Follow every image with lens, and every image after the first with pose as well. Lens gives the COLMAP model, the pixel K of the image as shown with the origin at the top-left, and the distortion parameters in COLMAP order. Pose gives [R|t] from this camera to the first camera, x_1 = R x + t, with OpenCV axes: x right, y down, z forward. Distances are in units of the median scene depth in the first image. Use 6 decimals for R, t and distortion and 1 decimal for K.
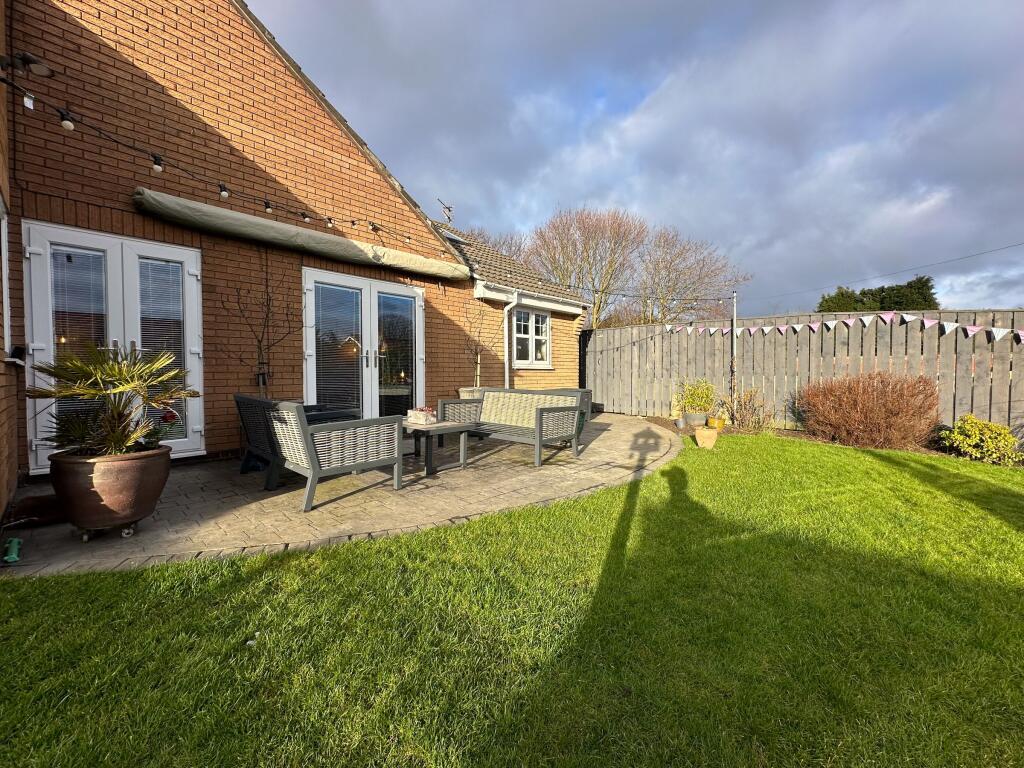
lens RADIAL K [[409.1, 0, 512.0], [0, 409.1, 384.0], [0, 0, 1]] dist [-0.002739, 0.000447]
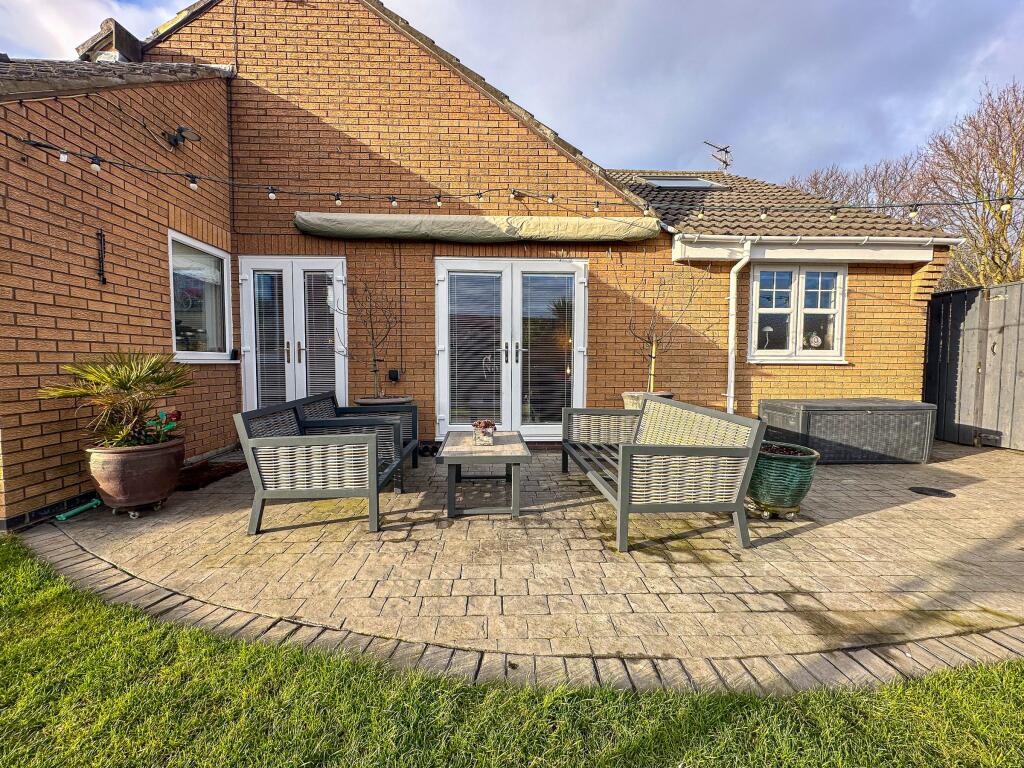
lens RADIAL K [[409.1, 0, 512.0], [0, 409.1, 384.0], [0, 0, 1]] dist [-0.002739, 0.000447]
pose [[0.716855, 0.044572, -0.695796, 0.217854], [-0.023131, 0.998926, 0.040159, -0.026511], [0.696838, -0.012694, 0.717116, 0.333795]]
